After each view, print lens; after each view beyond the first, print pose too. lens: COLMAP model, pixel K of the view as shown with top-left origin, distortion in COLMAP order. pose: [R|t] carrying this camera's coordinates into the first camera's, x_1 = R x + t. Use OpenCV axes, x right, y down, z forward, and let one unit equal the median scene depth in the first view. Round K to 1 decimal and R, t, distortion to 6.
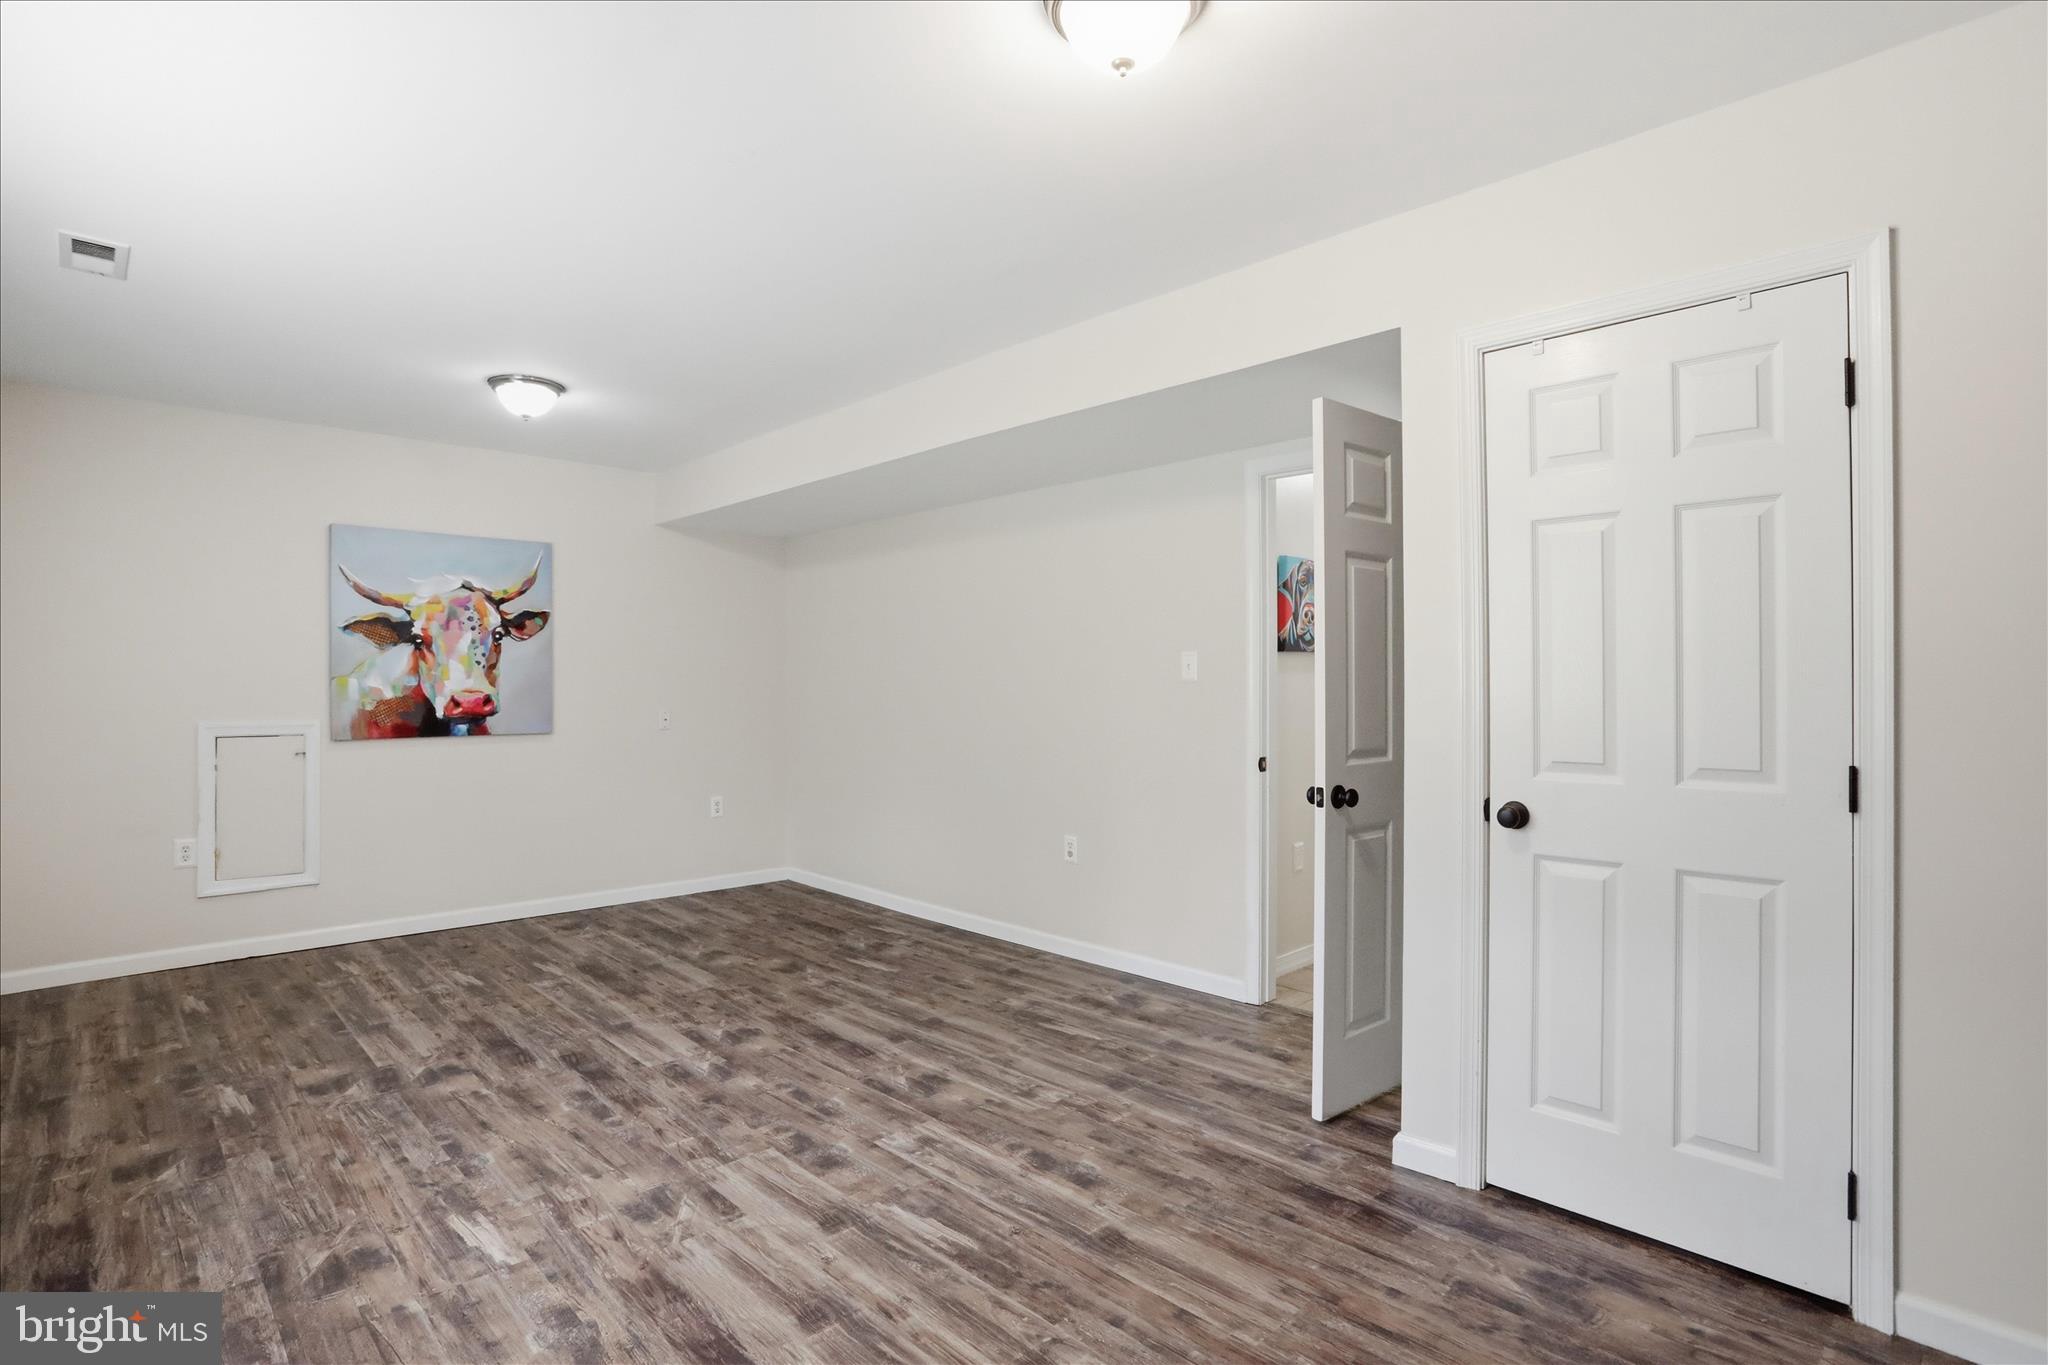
lens RADIAL K [[1015.1, 0, 1033.8], [0, 1015.1, 677.5], [0, 0, 1]] dist [-0.068069, 0.023921]
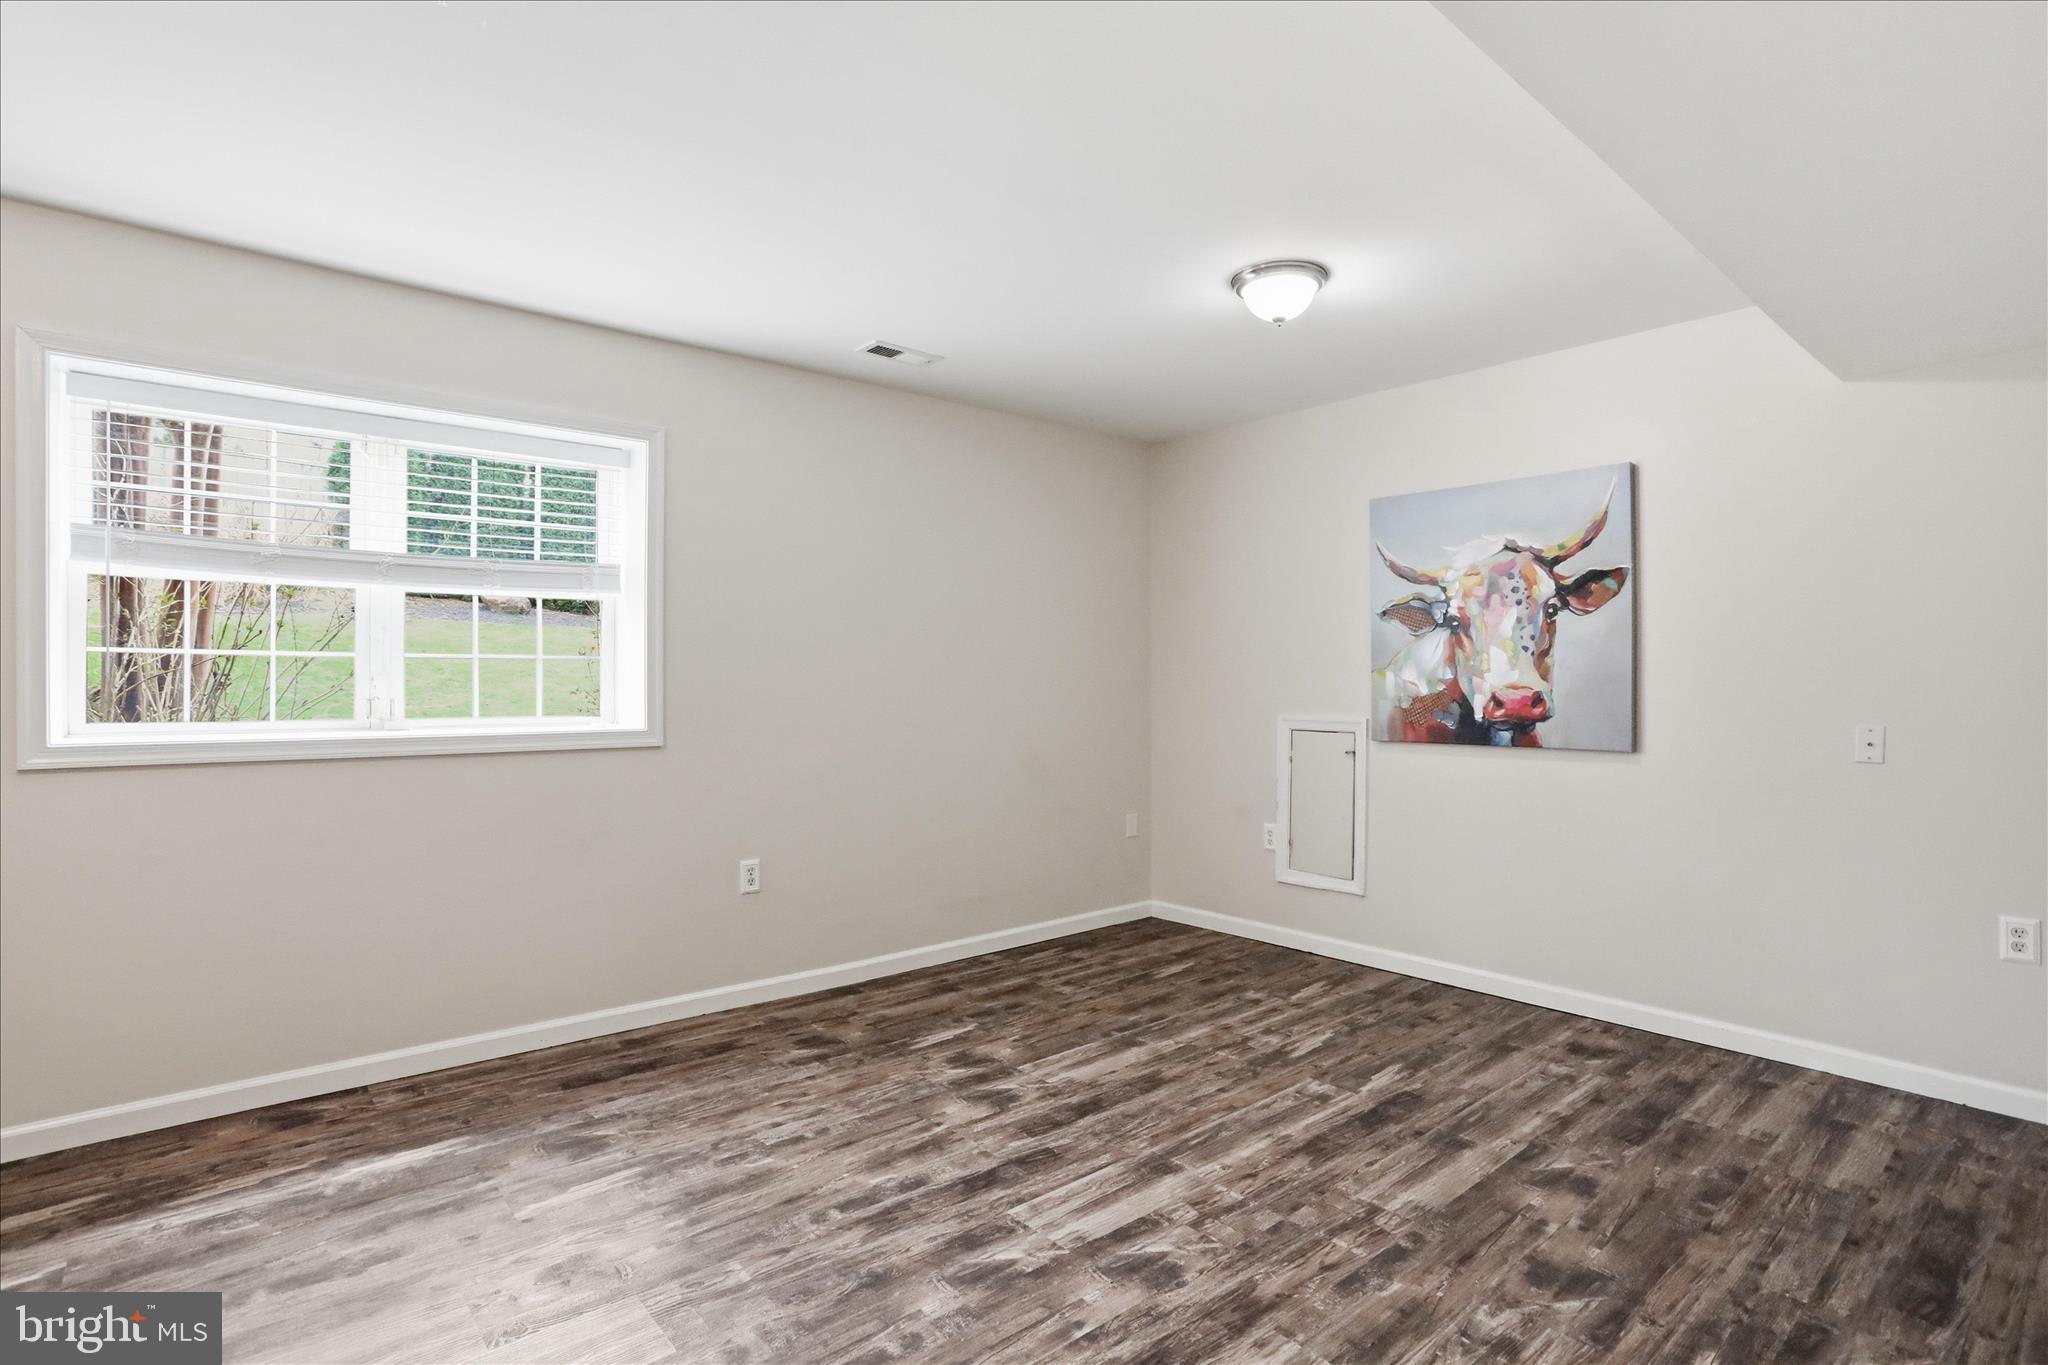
lens RADIAL K [[1015.1, 0, 1031.0], [0, 1015.1, 685.0], [0, 0, 1]] dist [-0.068069, 0.023921]
pose [[-0.080527, 0.003159, -0.996747, 0.247257], [0.003215, 0.999991, 0.002910, 0.010603], [0.996747, -0.002970, -0.080536, 0.833614]]
